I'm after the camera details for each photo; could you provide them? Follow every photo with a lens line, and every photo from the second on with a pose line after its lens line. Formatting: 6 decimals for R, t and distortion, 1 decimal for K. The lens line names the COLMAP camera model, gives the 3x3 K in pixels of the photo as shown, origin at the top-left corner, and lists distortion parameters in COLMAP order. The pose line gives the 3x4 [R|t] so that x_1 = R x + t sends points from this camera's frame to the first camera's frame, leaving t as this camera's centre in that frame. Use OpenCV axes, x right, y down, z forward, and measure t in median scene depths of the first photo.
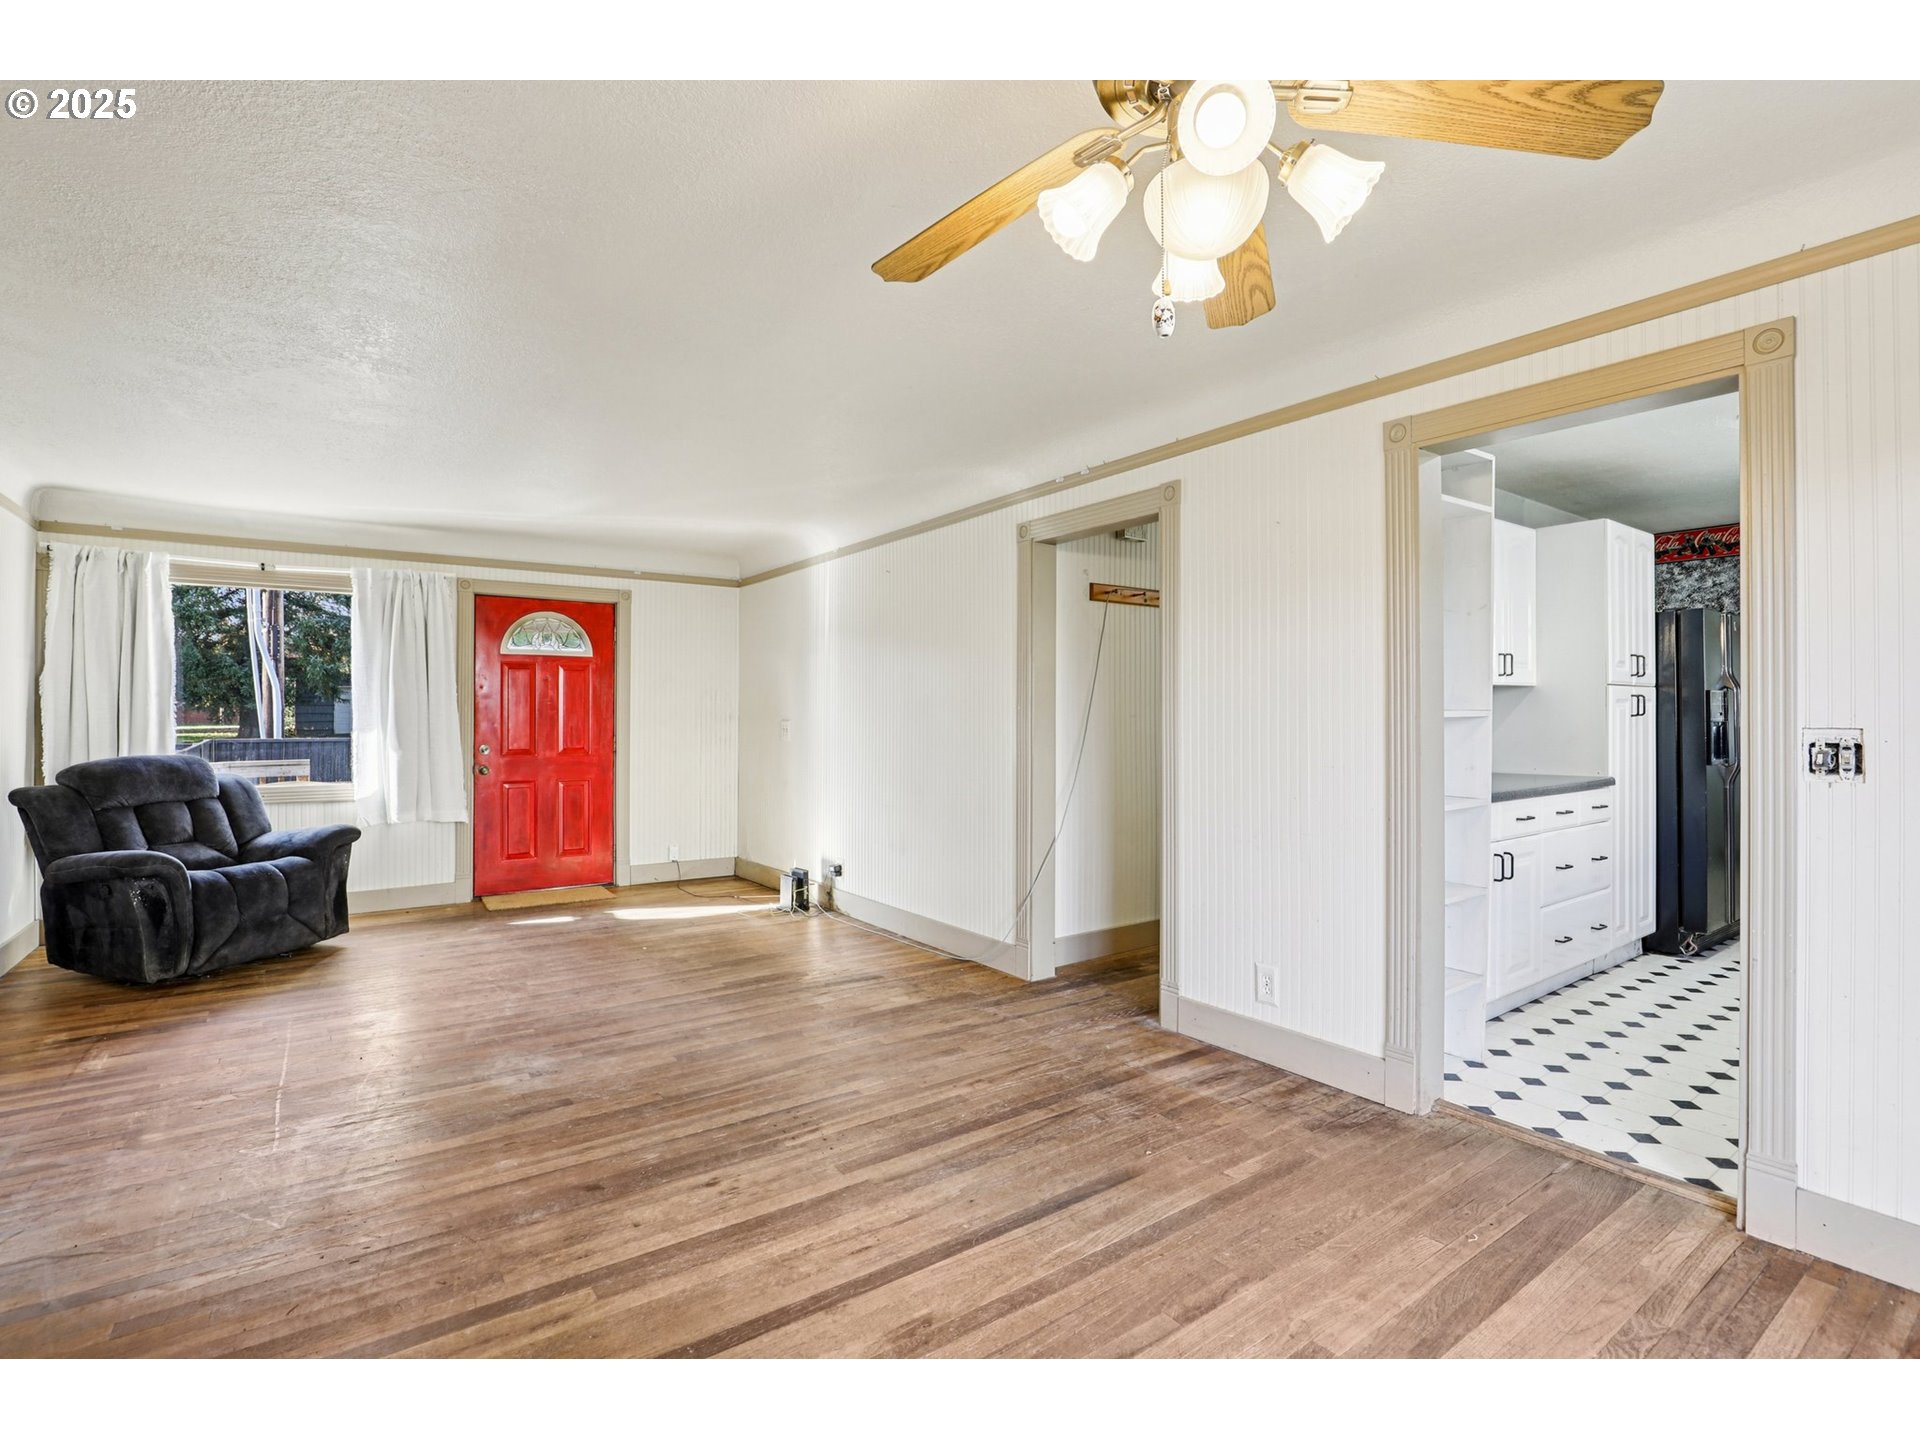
lens RADIAL K [[916.4, 0, 954.1], [0, 916.4, 710.7], [0, 0, 1]] dist [-0.027277, 0.003456]
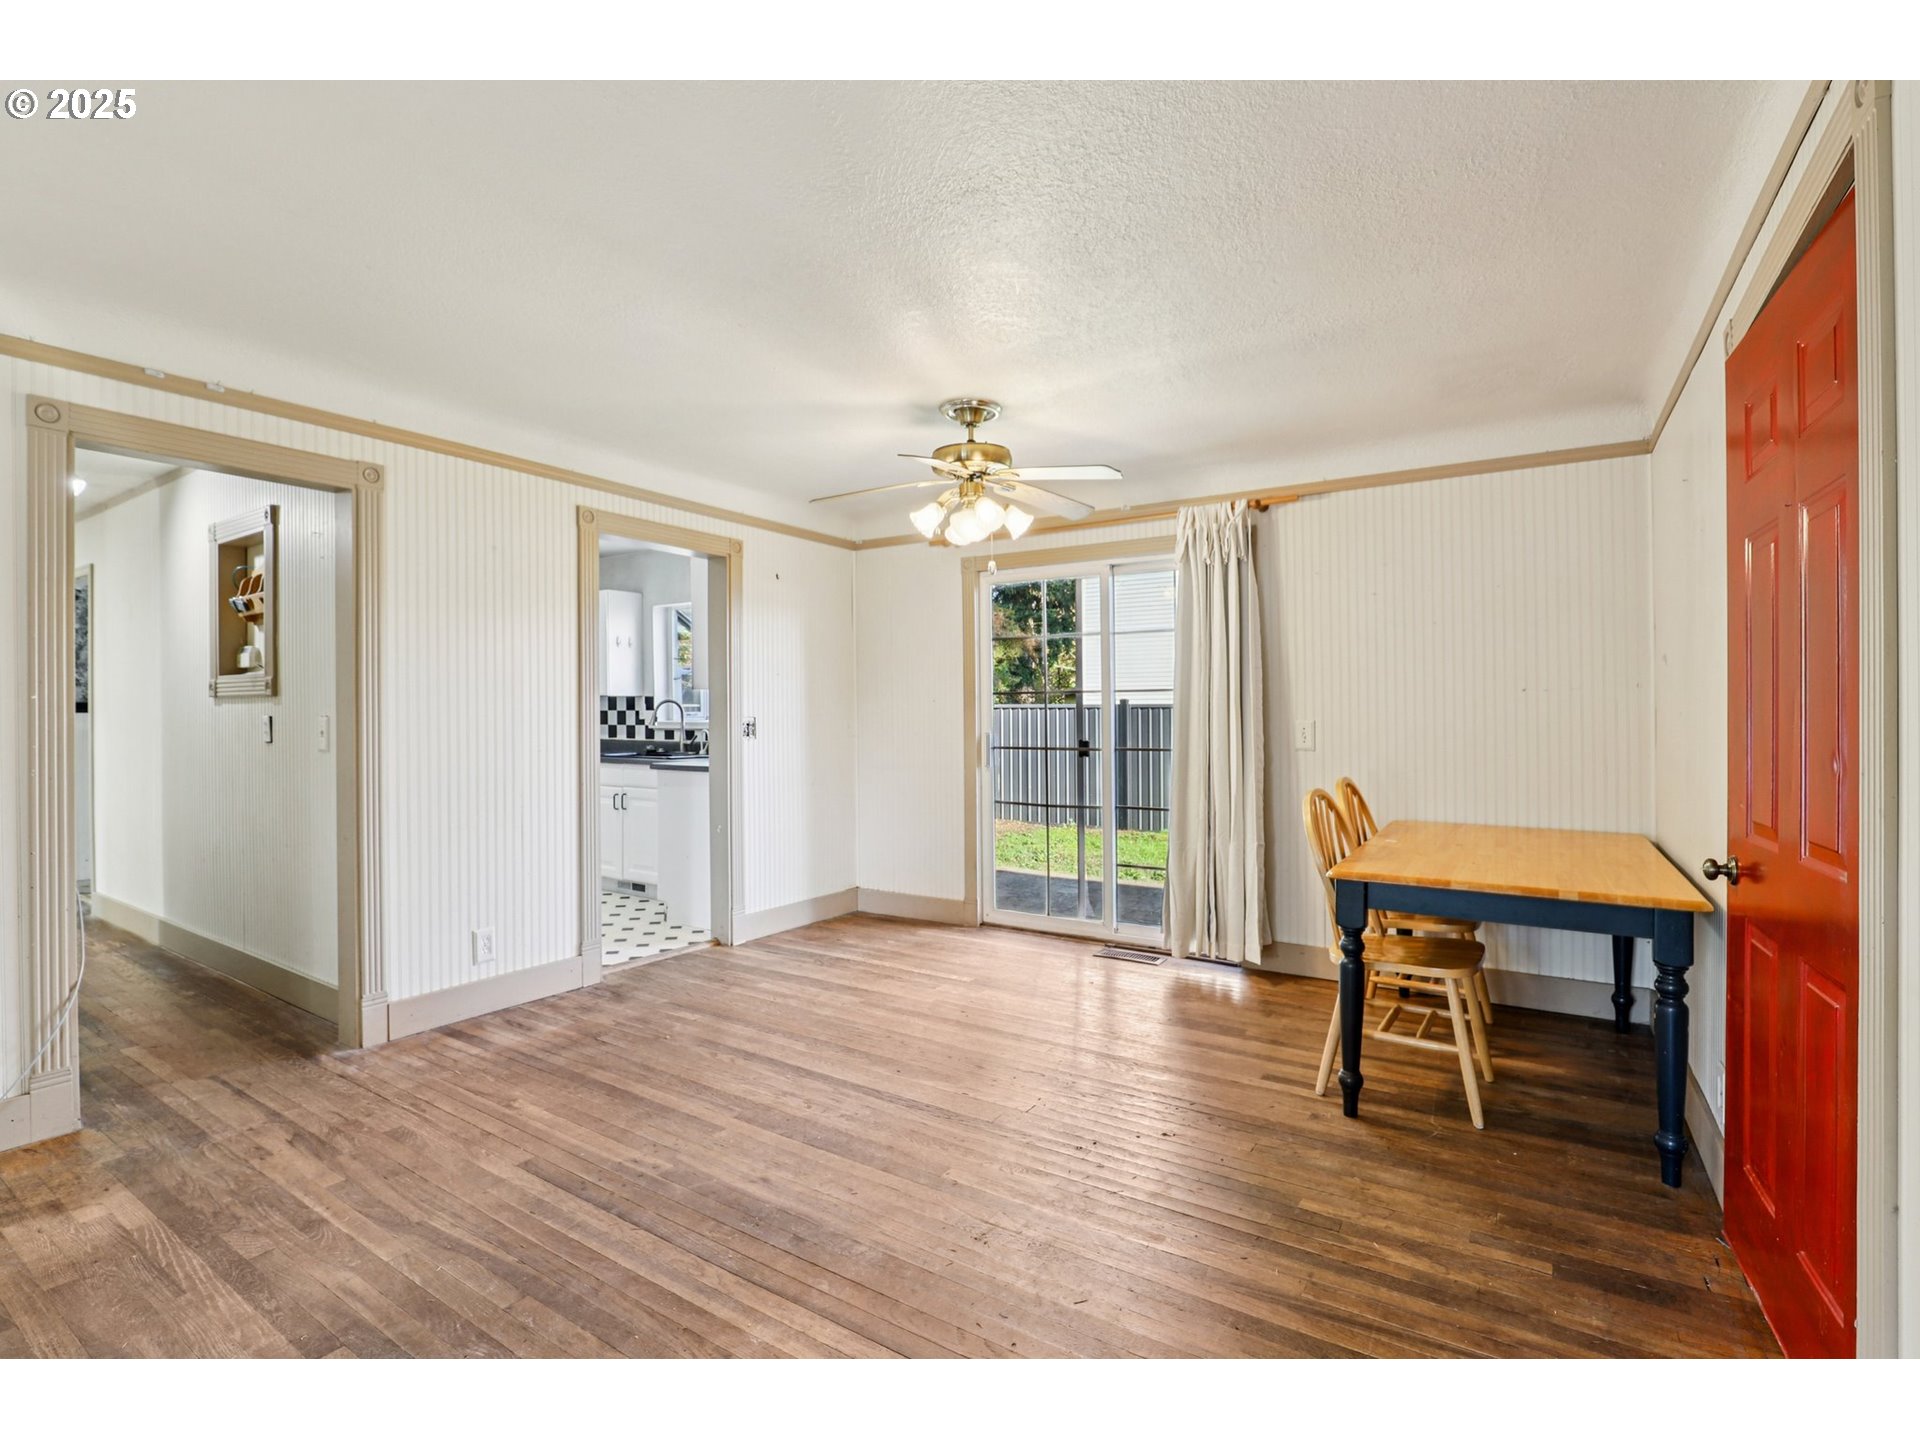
lens RADIAL K [[887.1, 0, 963.9], [0, 887.1, 717.9], [0, 0, 1]] dist [0.000374, -0.000022]
pose [[-0.360940, -0.001887, 0.932587, -0.712902], [-0.005241, 0.999986, -0.000005, 0.008189], [-0.932574, -0.004889, -0.360945, 0.654724]]
